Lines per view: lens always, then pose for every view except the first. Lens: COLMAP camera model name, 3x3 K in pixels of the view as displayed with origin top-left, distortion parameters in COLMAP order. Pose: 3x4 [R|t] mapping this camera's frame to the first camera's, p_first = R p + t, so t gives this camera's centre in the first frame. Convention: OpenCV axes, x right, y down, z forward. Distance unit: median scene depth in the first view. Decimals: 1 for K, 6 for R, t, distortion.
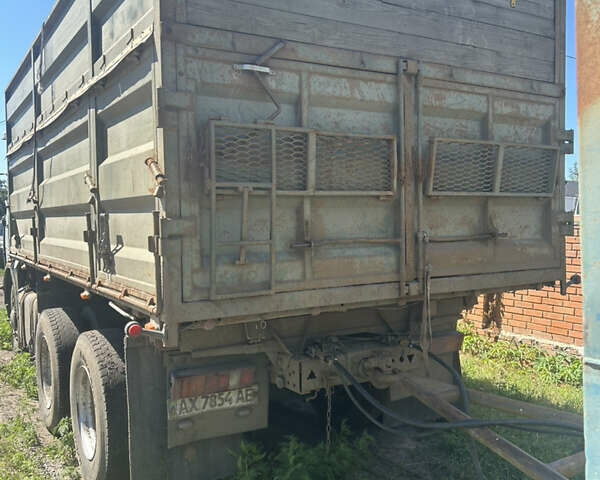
lens RADIAL K [[644.7, 0, 315.9], [0, 644.7, 237.5], [0, 0, 1]] dist [0.080170, -0.031564]
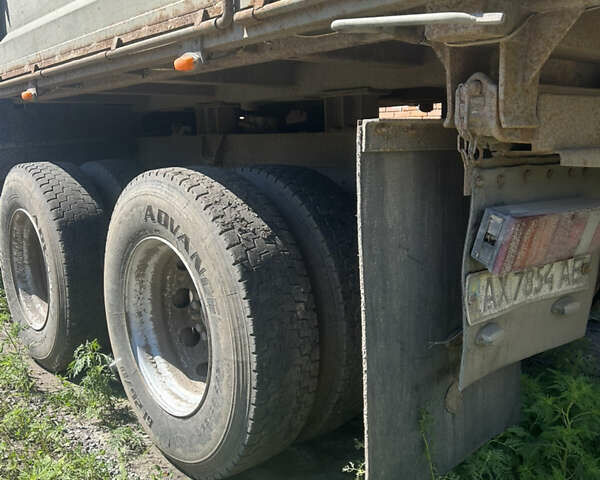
lens RADIAL K [[644.7, 0, 315.9], [0, 644.7, 237.5], [0, 0, 1]] dist [0.080170, -0.031564]
pose [[0.987318, -0.025903, 0.156625, -0.364914], [0.008136, 0.993558, 0.113031, 0.167052], [-0.158544, -0.110323, 0.981169, 0.578990]]
